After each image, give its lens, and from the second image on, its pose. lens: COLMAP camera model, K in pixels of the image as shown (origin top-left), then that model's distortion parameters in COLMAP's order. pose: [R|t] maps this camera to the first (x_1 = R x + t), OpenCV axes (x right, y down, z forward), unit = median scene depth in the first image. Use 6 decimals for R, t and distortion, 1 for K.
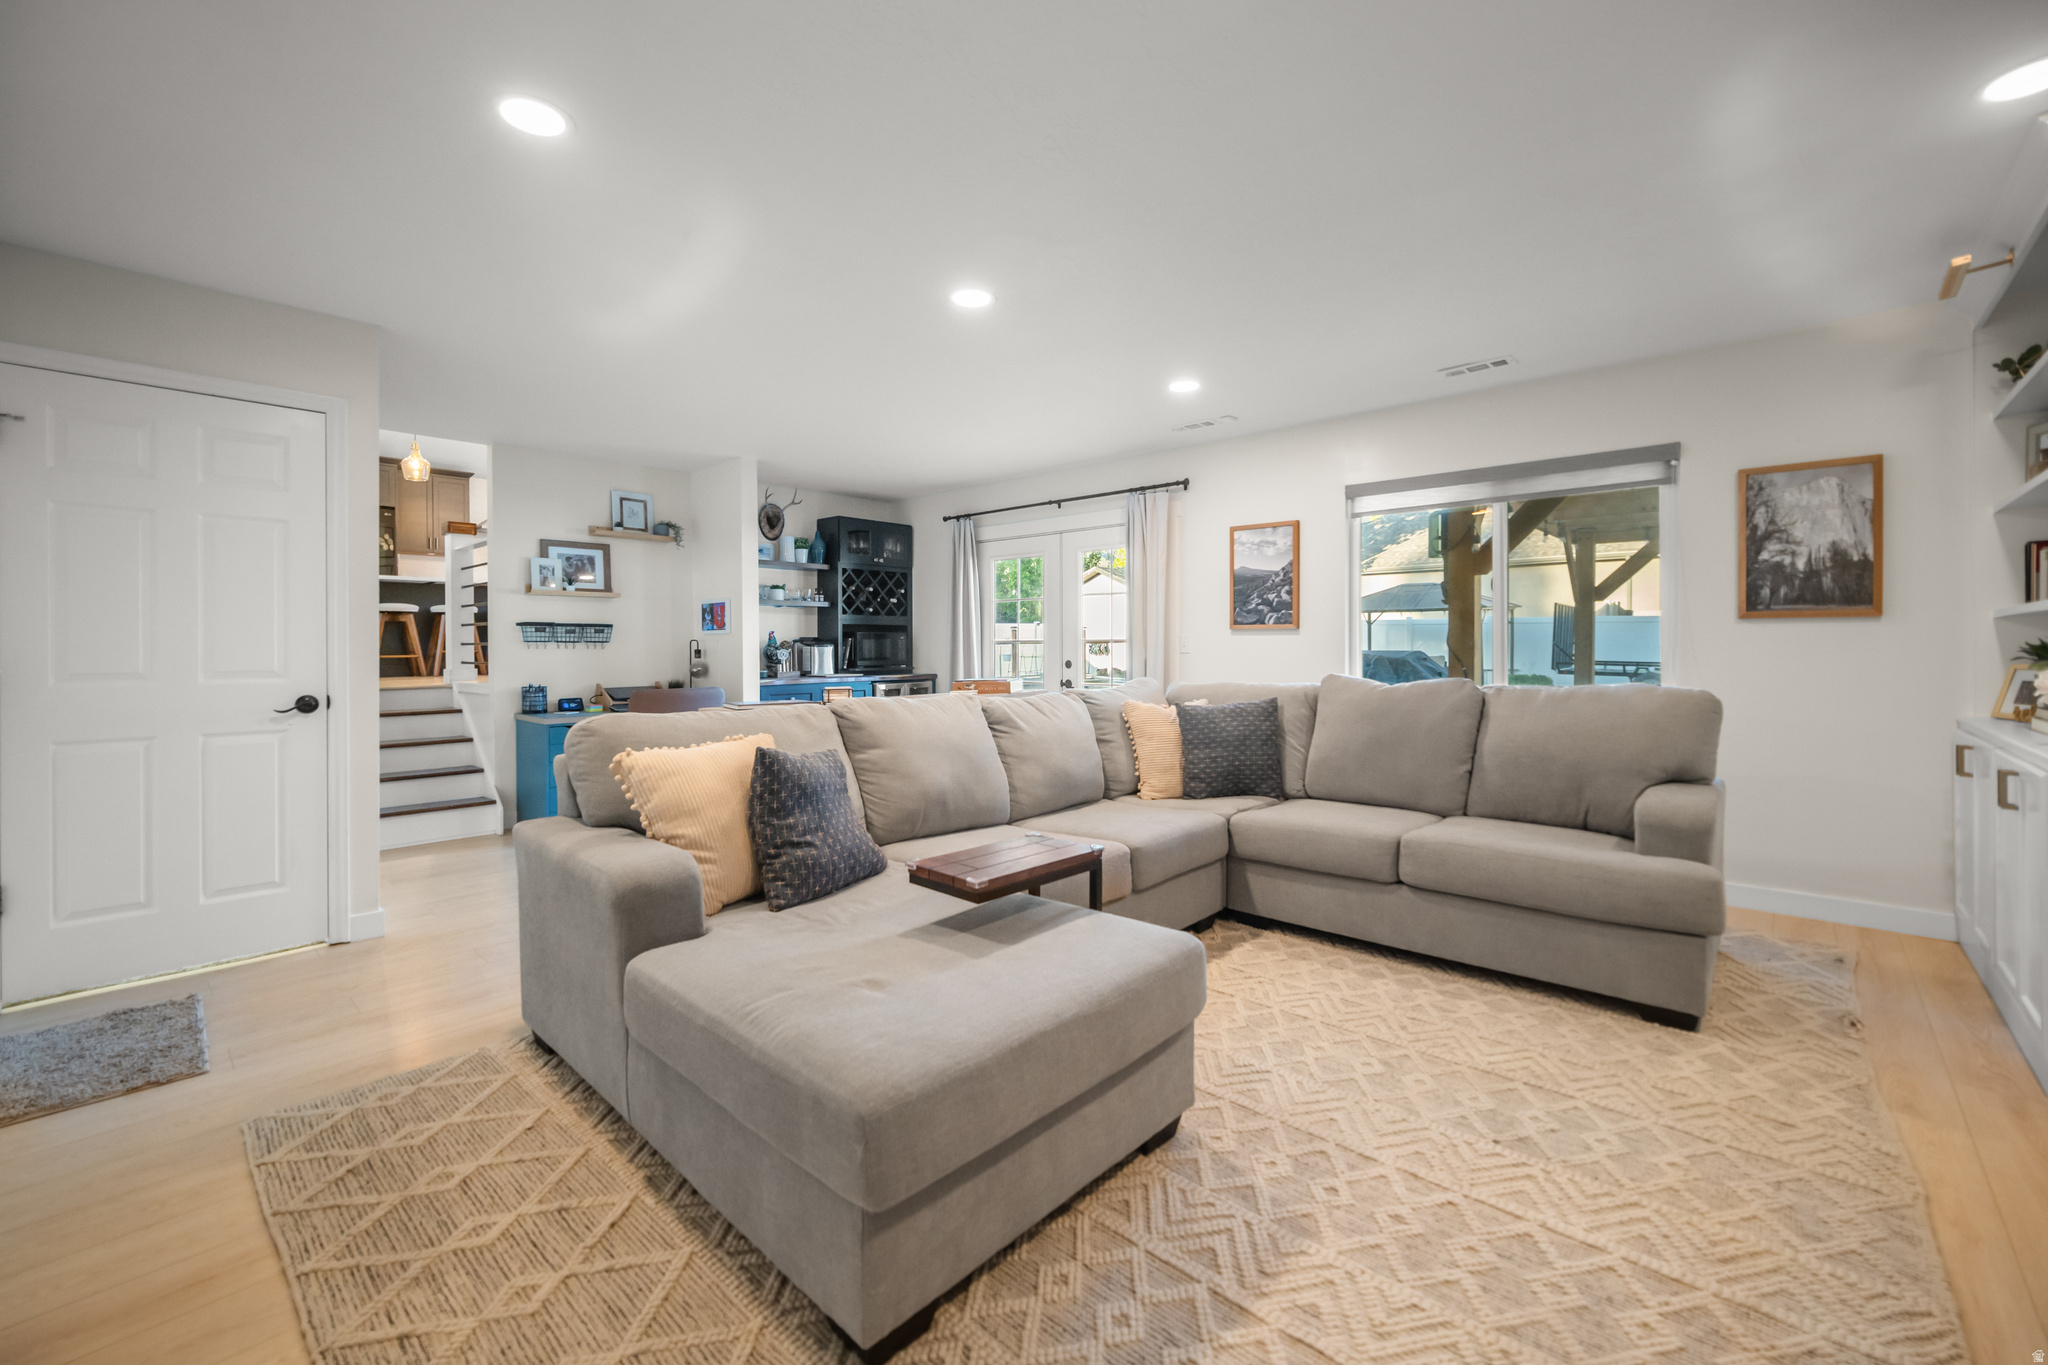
lens RADIAL K [[843.2, 0, 1017.5], [0, 843.2, 665.9], [0, 0, 1]] dist [0.000292, -0.000273]
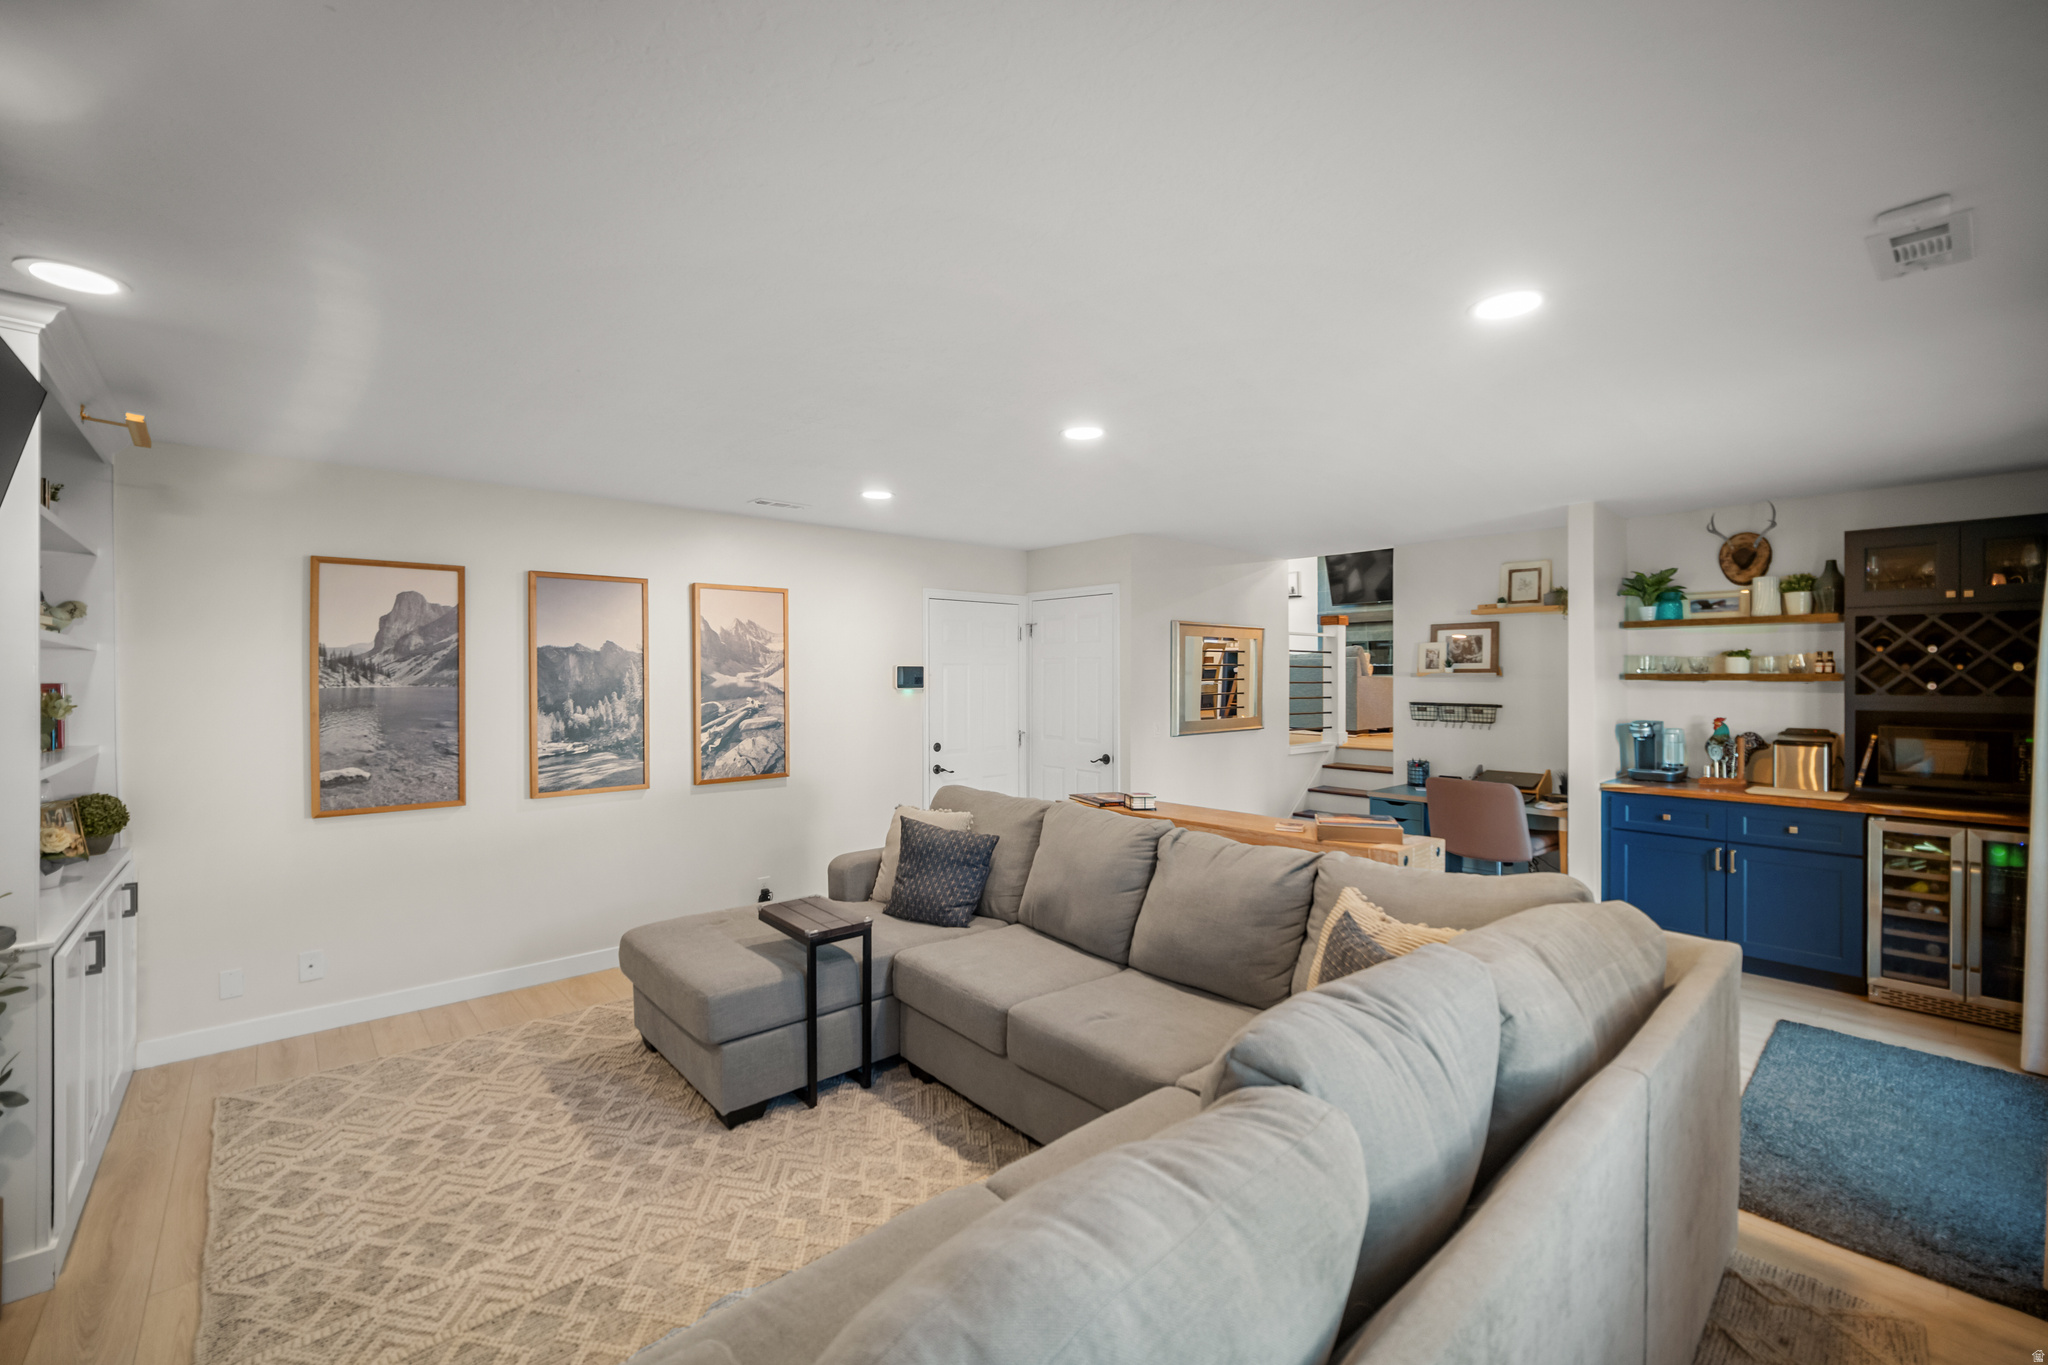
lens RADIAL K [[843.2, 0, 1013.7], [0, 843.2, 677.6], [0, 0, 1]] dist [0.000292, -0.000273]
pose [[-0.110015, 0.008997, -0.993889, 0.538533], [-0.018637, 0.999765, 0.011113, -0.081751], [0.993755, 0.019746, -0.109821, 0.564716]]
